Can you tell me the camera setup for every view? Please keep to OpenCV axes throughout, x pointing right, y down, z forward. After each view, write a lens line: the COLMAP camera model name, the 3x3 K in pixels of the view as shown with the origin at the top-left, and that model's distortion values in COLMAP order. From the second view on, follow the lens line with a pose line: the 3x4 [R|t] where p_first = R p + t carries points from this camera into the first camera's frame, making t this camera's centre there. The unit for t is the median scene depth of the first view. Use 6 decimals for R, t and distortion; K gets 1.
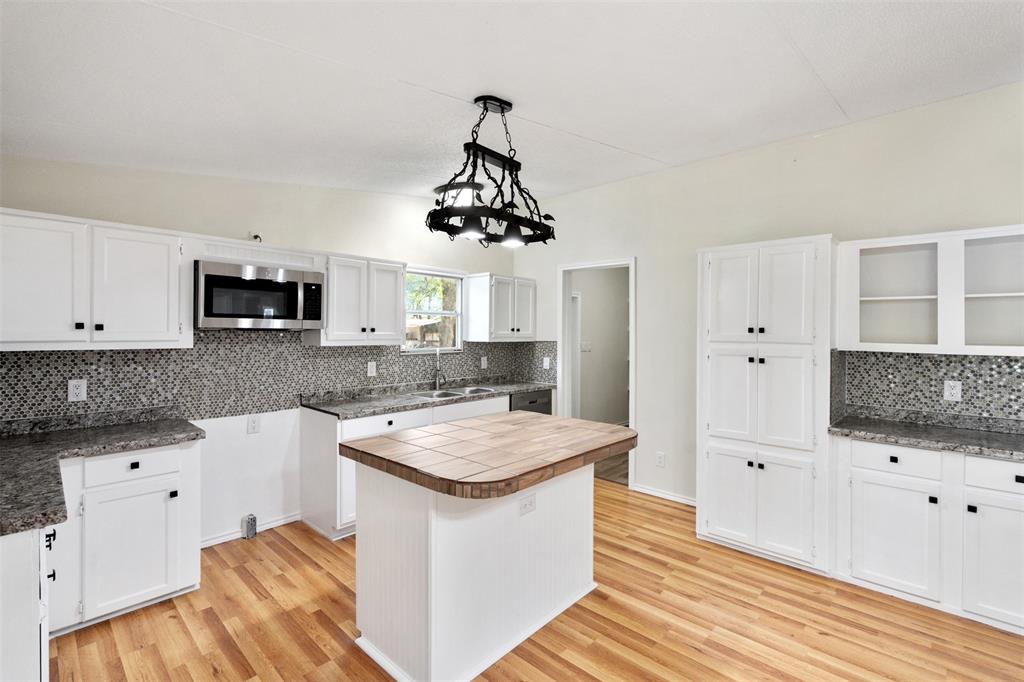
lens RADIAL K [[461.0, 0, 513.4], [0, 461.0, 333.6], [0, 0, 1]] dist [-0.002772, -0.000441]
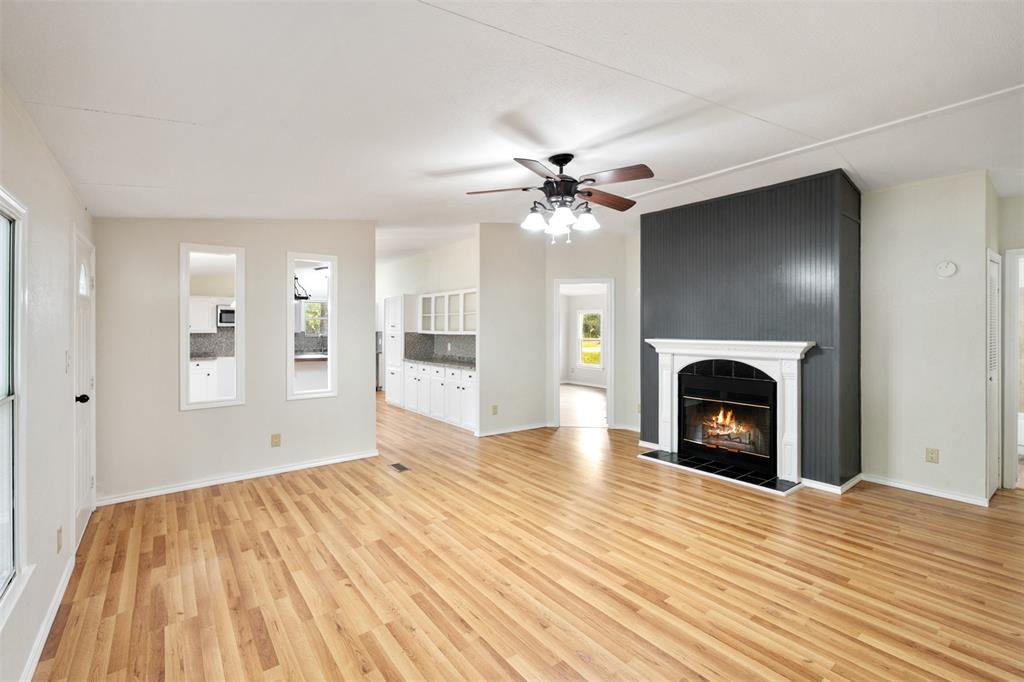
lens RADIAL K [[447.7, 0, 512.1], [0, 447.7, 337.1], [0, 0, 1]] dist [-0.002271, -0.000015]
pose [[0.987795, -0.000791, -0.155758, 1.730703], [0.003410, 0.999857, 0.016553, 0.016419], [0.155723, -0.016882, 0.987657, -1.664891]]
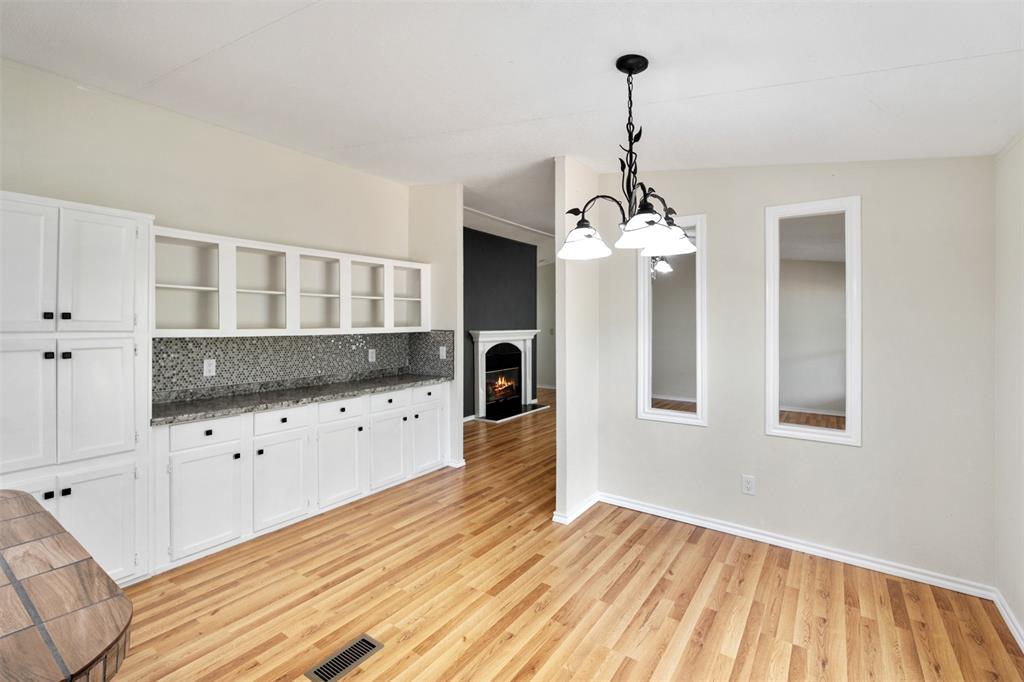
lens RADIAL K [[459.1, 0, 509.4], [0, 459.1, 323.0], [0, 0, 1]] dist [-0.002363, -0.000252]
pose [[-0.137701, -0.005755, 0.990457, -0.326523], [0.001090, 0.999982, 0.005961, 0.001012], [-0.990473, 0.001900, -0.137693, 0.373642]]
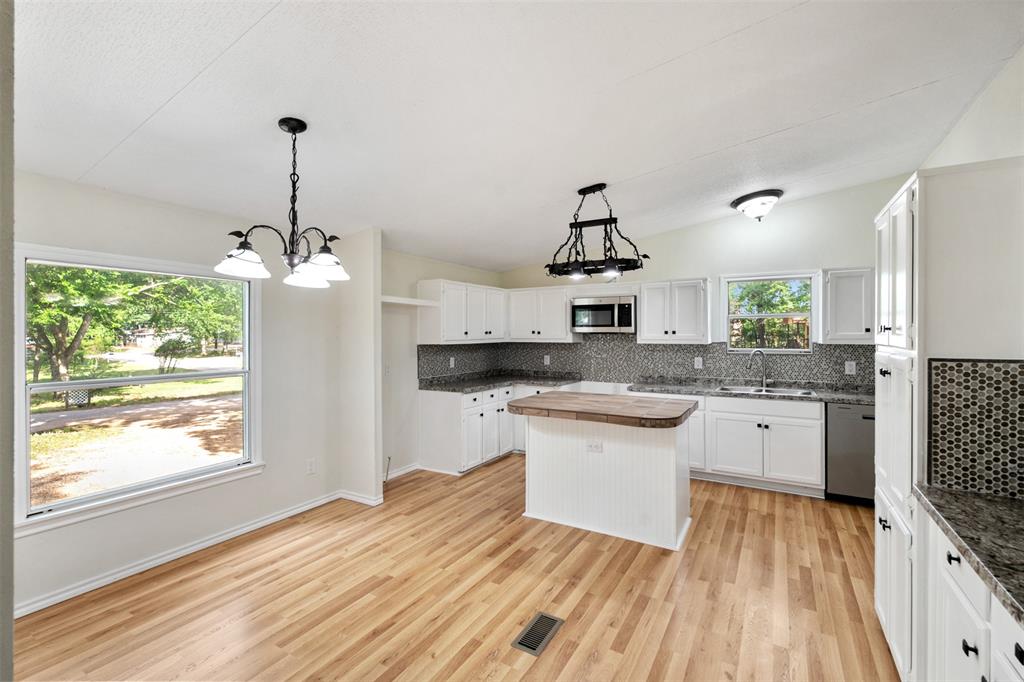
lens RADIAL K [[444.5, 0, 510.9], [0, 444.5, 335.5], [0, 0, 1]] dist [0.002313, 0.000397]
pose [[0.213457, -0.002005, -0.976950, 1.085568], [0.001459, 0.999997, -0.001733, 0.003172], [0.976951, -0.001055, 0.213460, 0.316371]]
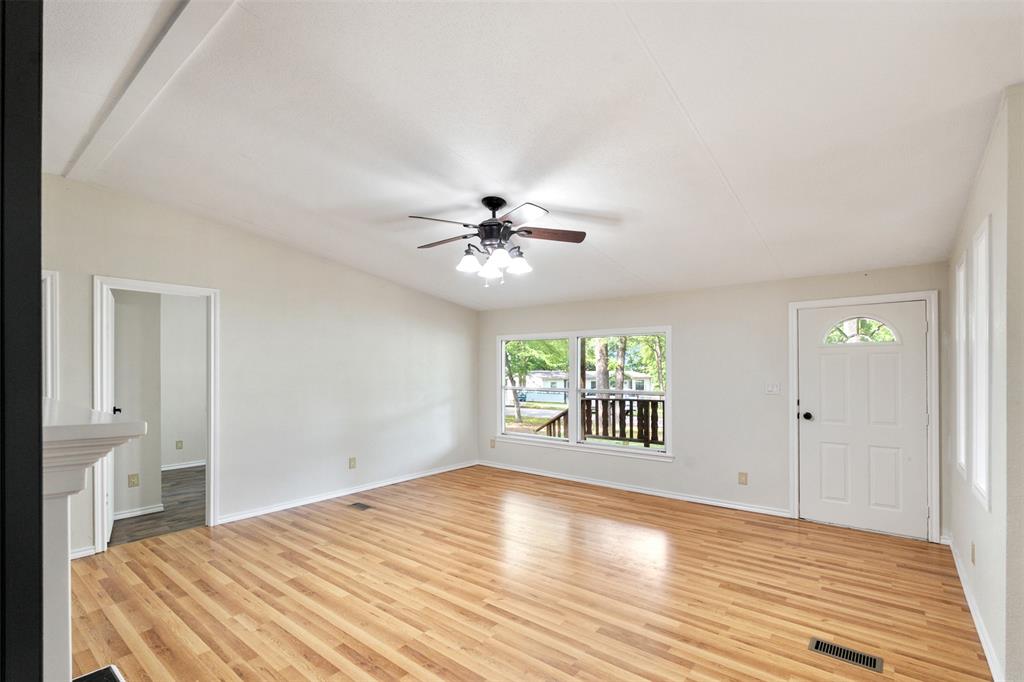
lens RADIAL K [[470.6, 0, 513.8], [0, 470.6, 370.4], [0, 0, 1]] dist [-0.003417, -0.000402]
pose [[-0.996797, -0.003816, -0.079877, 1.724510], [-0.004086, 0.999986, 0.003214, 0.014388], [0.079864, 0.003530, -0.996800, 0.587243]]
